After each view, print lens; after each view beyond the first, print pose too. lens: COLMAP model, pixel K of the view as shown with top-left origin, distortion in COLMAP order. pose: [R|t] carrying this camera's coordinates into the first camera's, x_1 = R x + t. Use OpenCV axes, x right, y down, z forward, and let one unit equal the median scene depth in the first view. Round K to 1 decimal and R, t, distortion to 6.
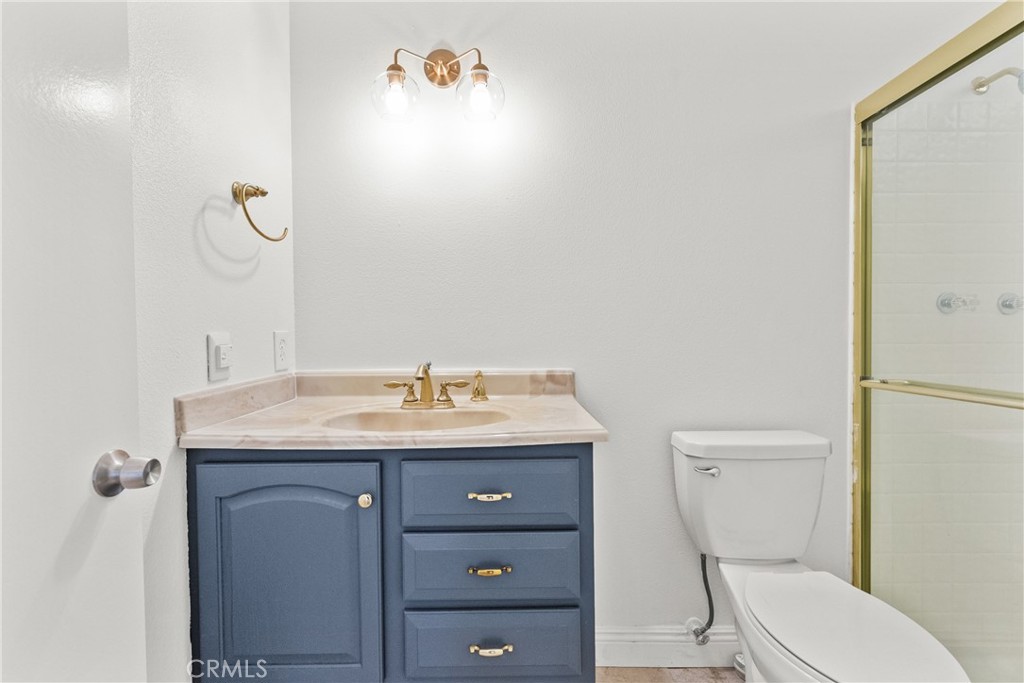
lens RADIAL K [[466.5, 0, 510.0], [0, 466.5, 342.6], [0, 0, 1]] dist [-0.007583, 0.003943]
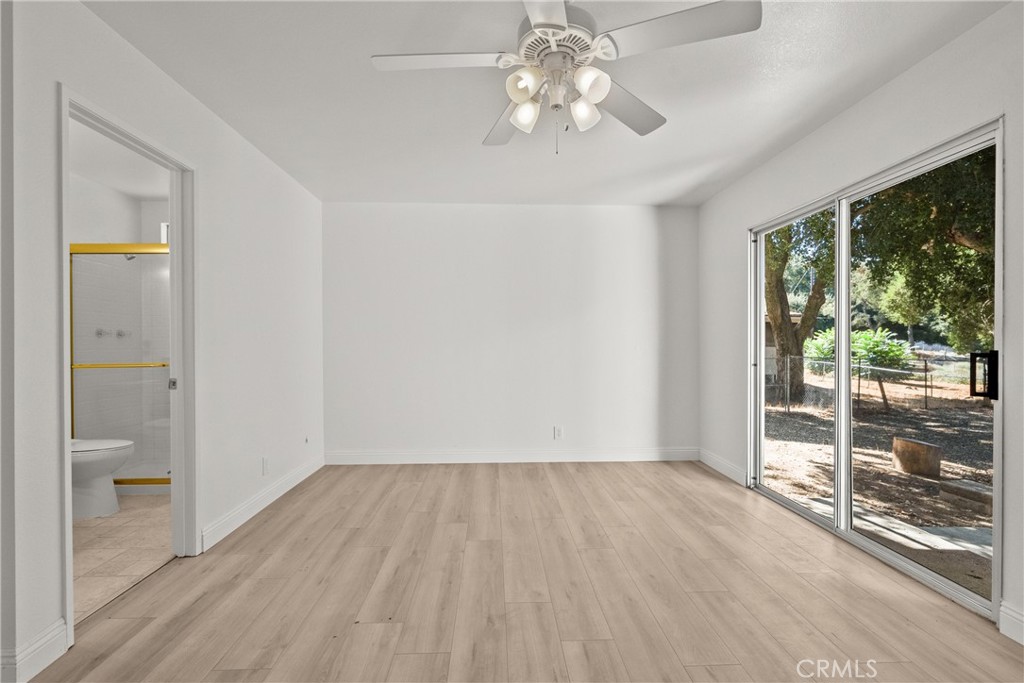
lens RADIAL K [[466.5, 0, 510.8], [0, 466.5, 341.5], [0, 0, 1]] dist [-0.007583, 0.003943]
pose [[-0.044833, 0.011021, 0.998934, -1.720464], [0.025916, 0.999615, -0.009865, 0.040544], [-0.998658, 0.025446, -0.045101, -1.127662]]
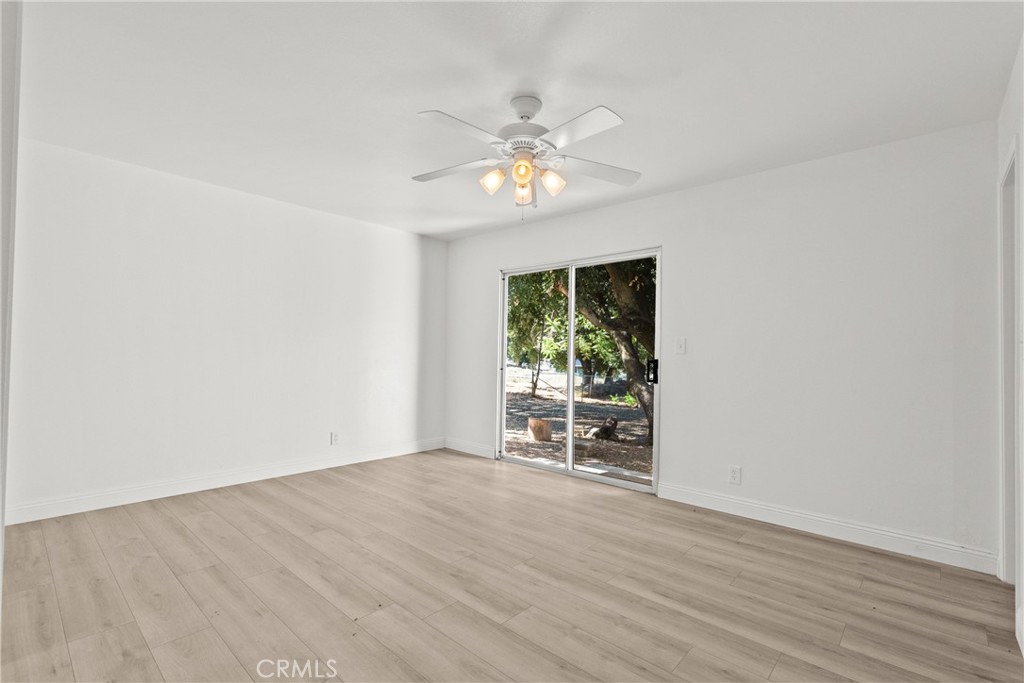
lens RADIAL K [[466.5, 0, 515.3], [0, 466.5, 340.6], [0, 0, 1]] dist [-0.007583, 0.003943]
pose [[-0.748488, 0.012438, 0.663032, -1.642842], [0.004360, 0.999895, -0.013835, 0.013853], [-0.663134, -0.007465, -0.748463, -0.010026]]
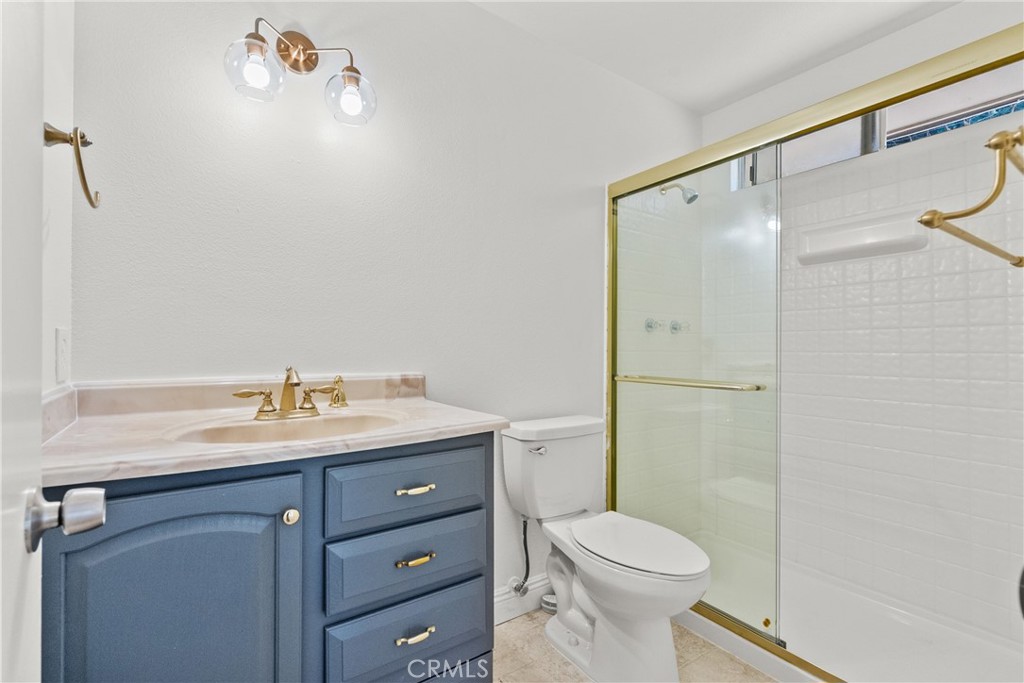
lens RADIAL K [[466.5, 0, 509.0], [0, 466.5, 343.3], [0, 0, 1]] dist [-0.007583, 0.003943]
pose [[0.820441, 0.017163, 0.571474, -0.346750], [-0.004390, 0.999709, -0.023721, 0.014382], [-0.571715, 0.016953, 0.820277, 0.002955]]
